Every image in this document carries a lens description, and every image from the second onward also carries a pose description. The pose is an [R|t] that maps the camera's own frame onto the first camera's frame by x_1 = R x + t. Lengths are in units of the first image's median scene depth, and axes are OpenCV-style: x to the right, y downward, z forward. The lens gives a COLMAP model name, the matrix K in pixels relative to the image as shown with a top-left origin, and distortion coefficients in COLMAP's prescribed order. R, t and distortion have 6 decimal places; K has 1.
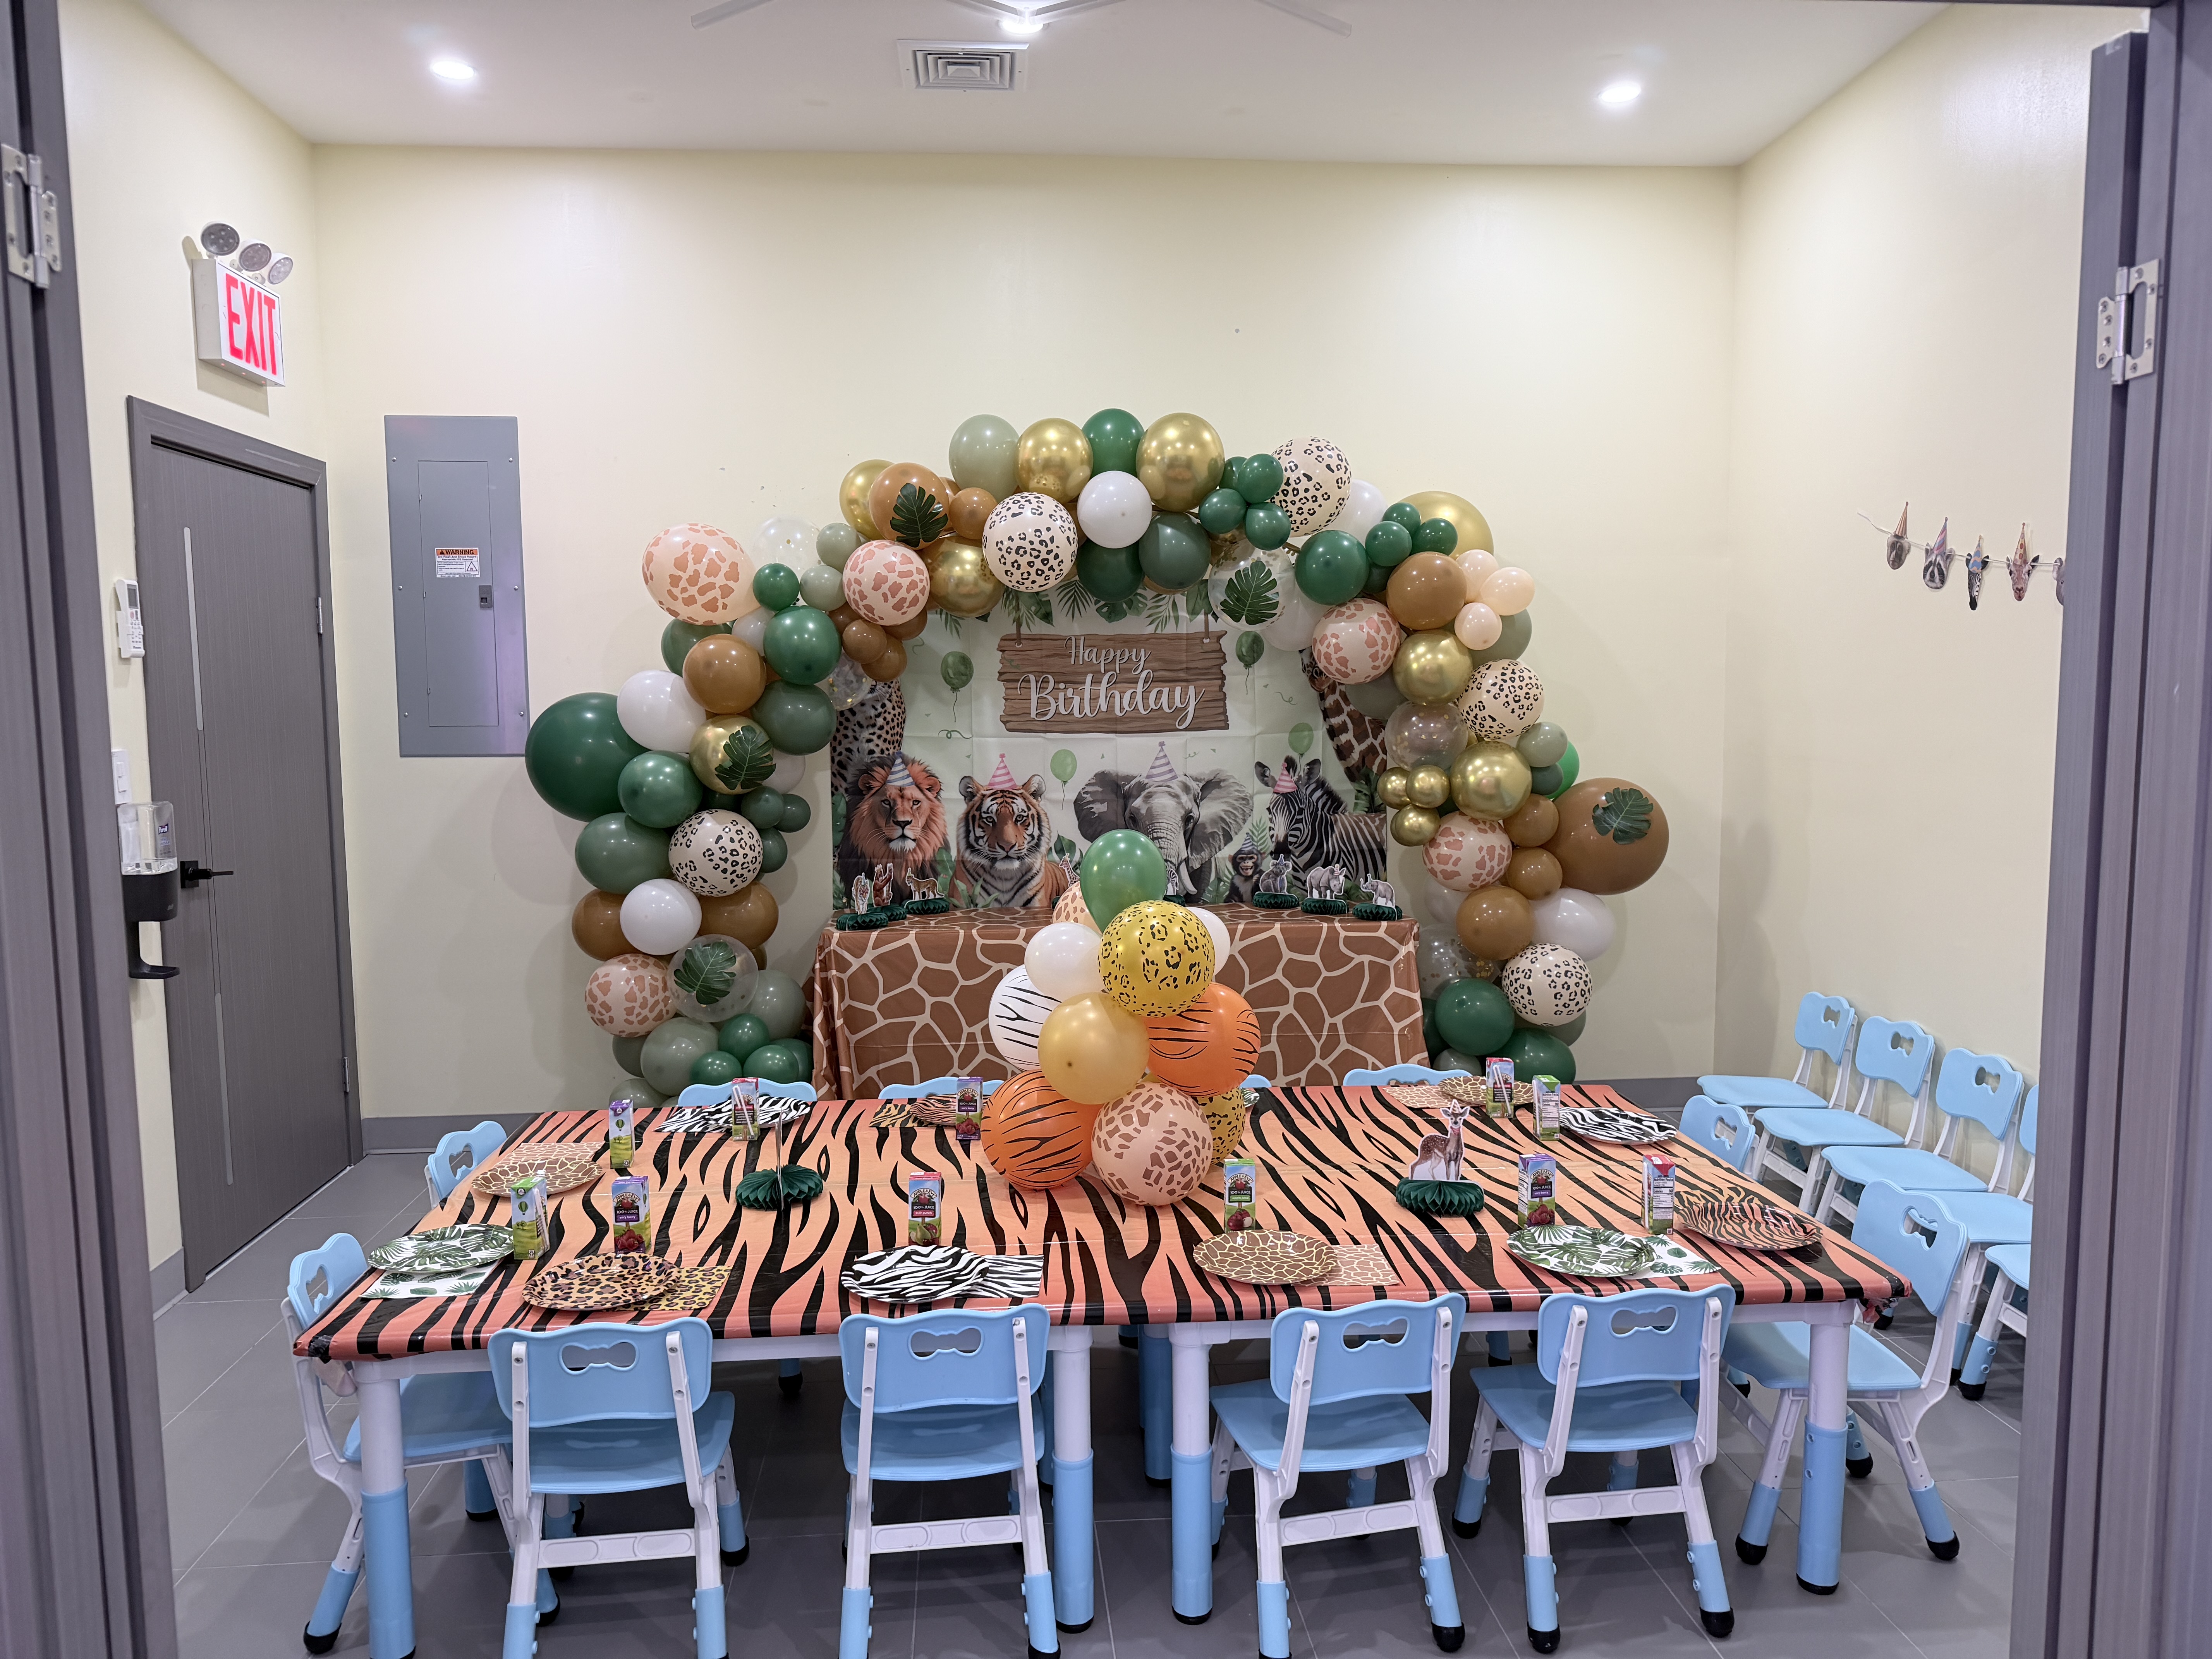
lens RADIAL K [[1556.7, 0, 1106.0], [0, 1556.7, 829.5], [0, 0, 1]] dist [0.051536, -0.072772]
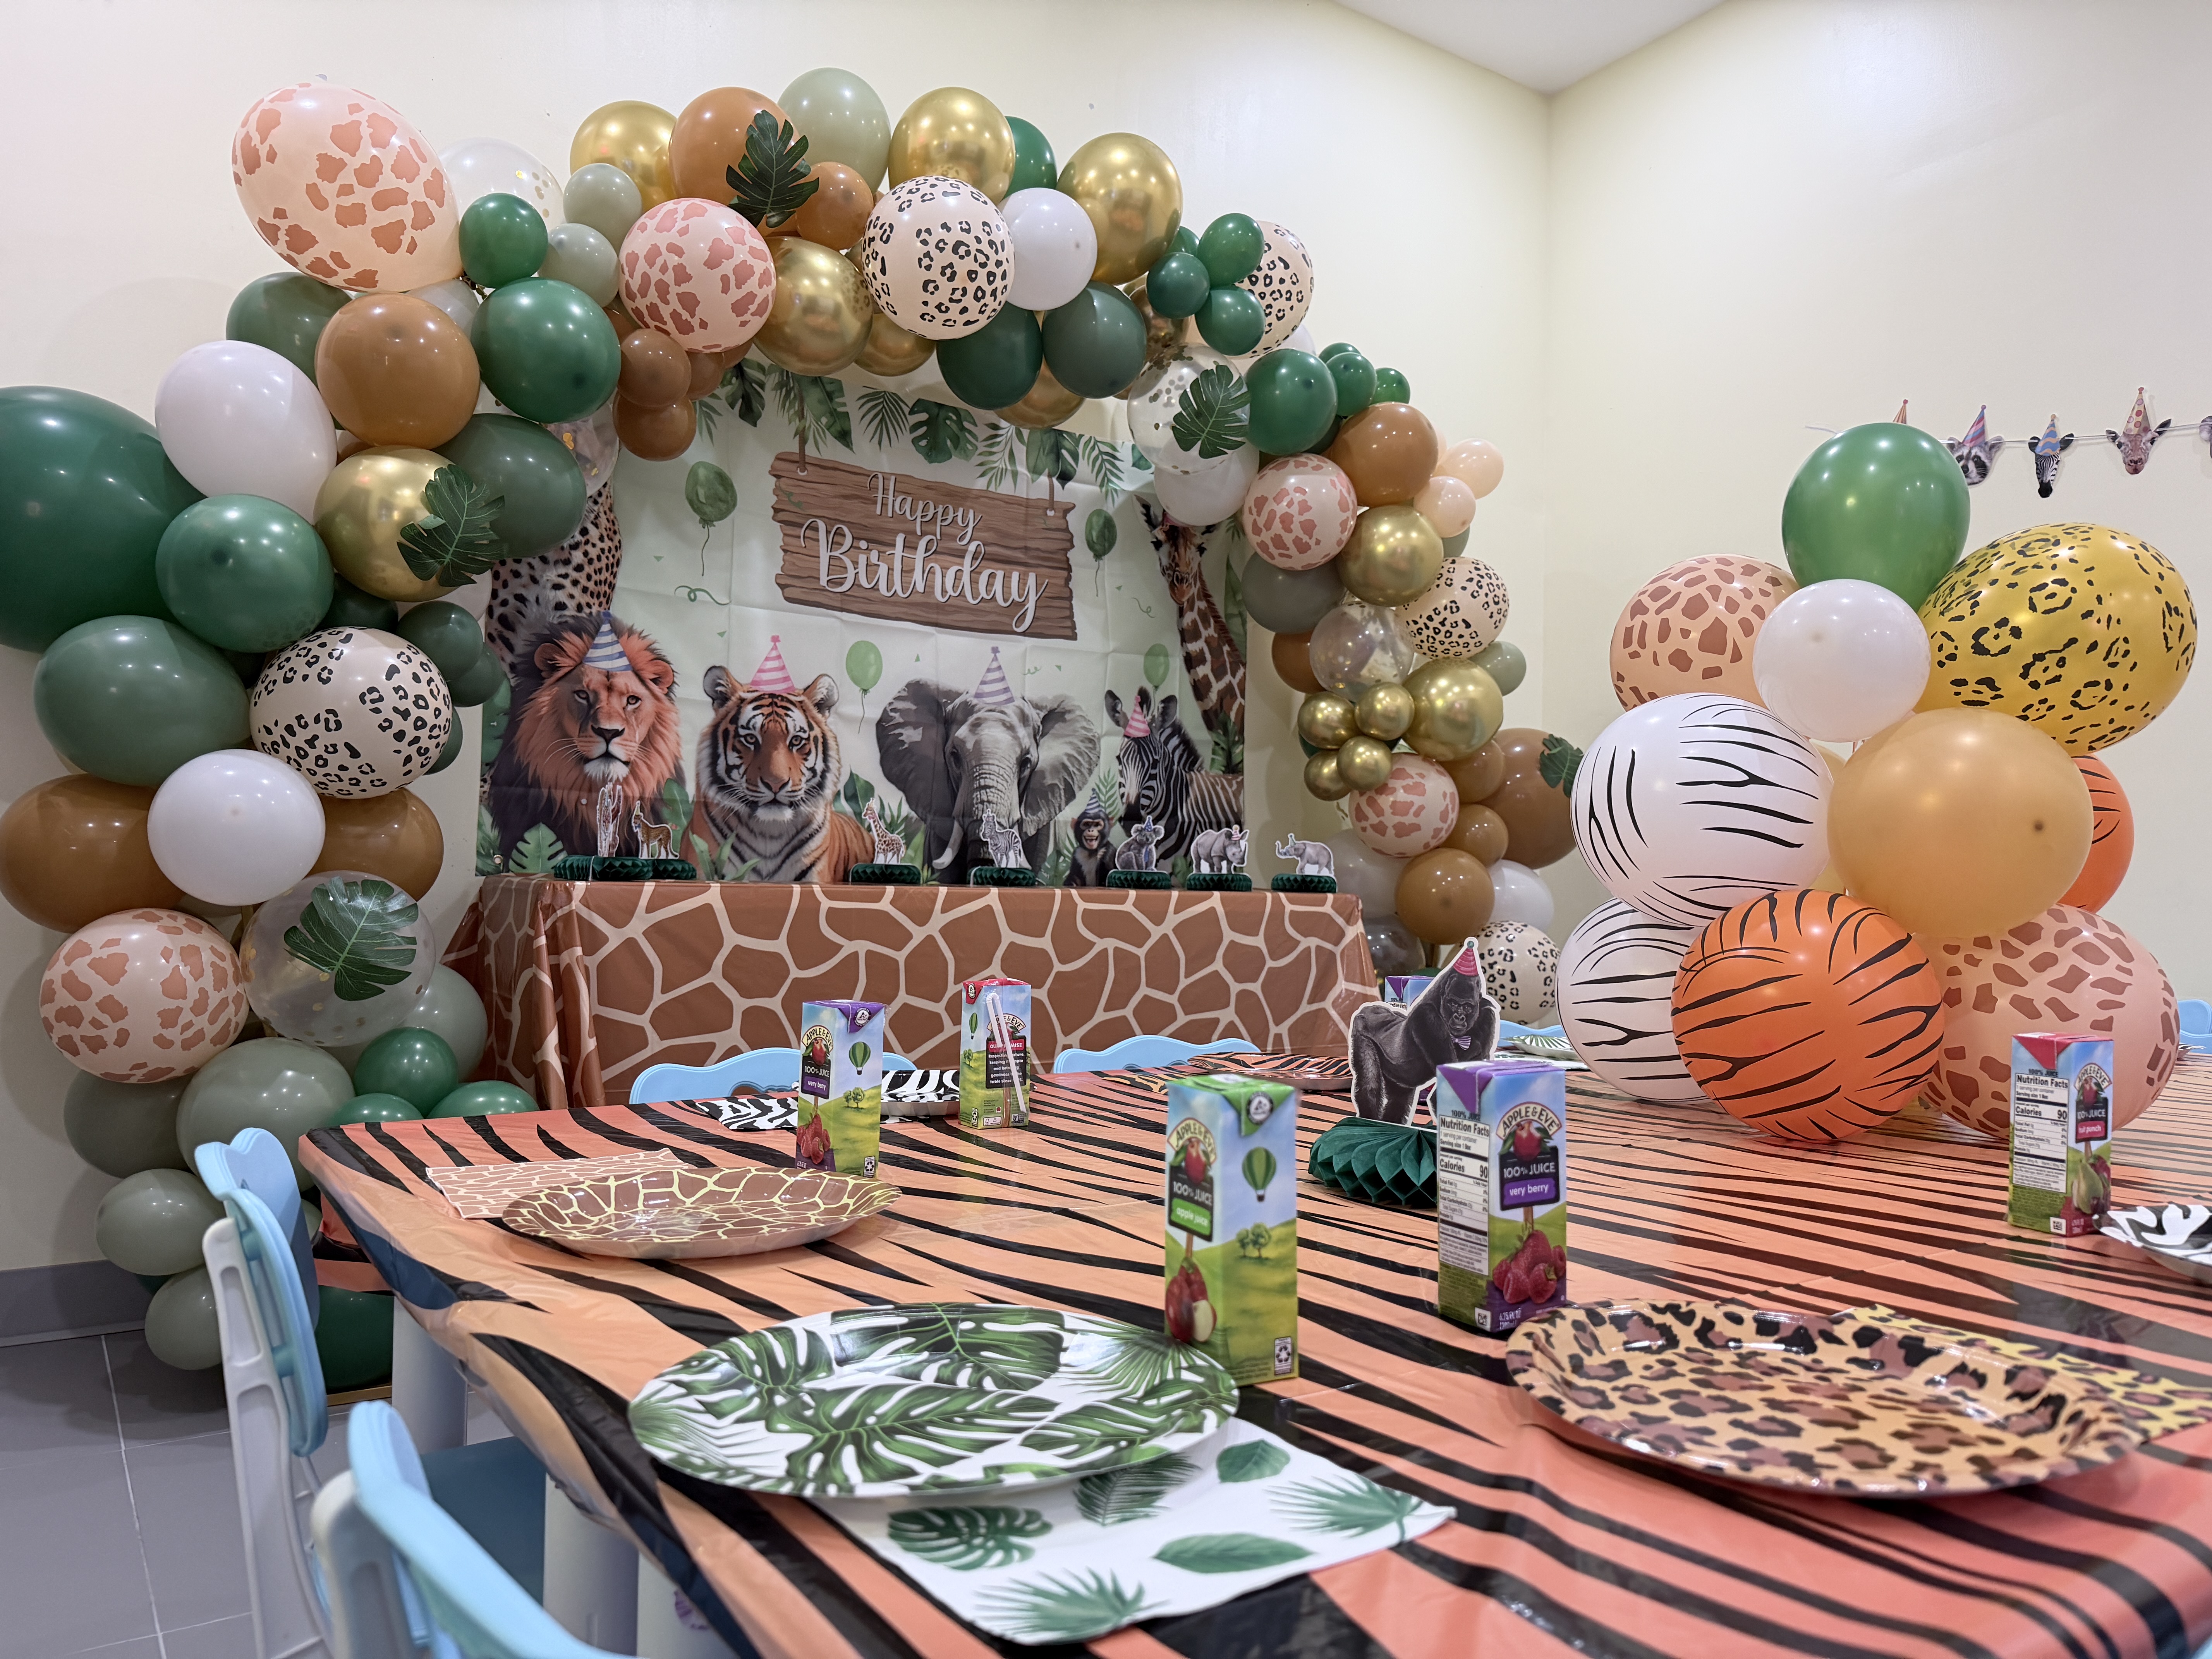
lens RADIAL K [[1563.3, 0, 1140.8], [0, 1563.3, 828.6], [0, 0, 1]] dist [0.118632, -0.238428]
pose [[0.861649, 0.038518, 0.506042, -0.259681], [0.023304, 0.993061, -0.115268, 0.106338], [-0.506970, 0.111113, 0.854772, 0.388206]]
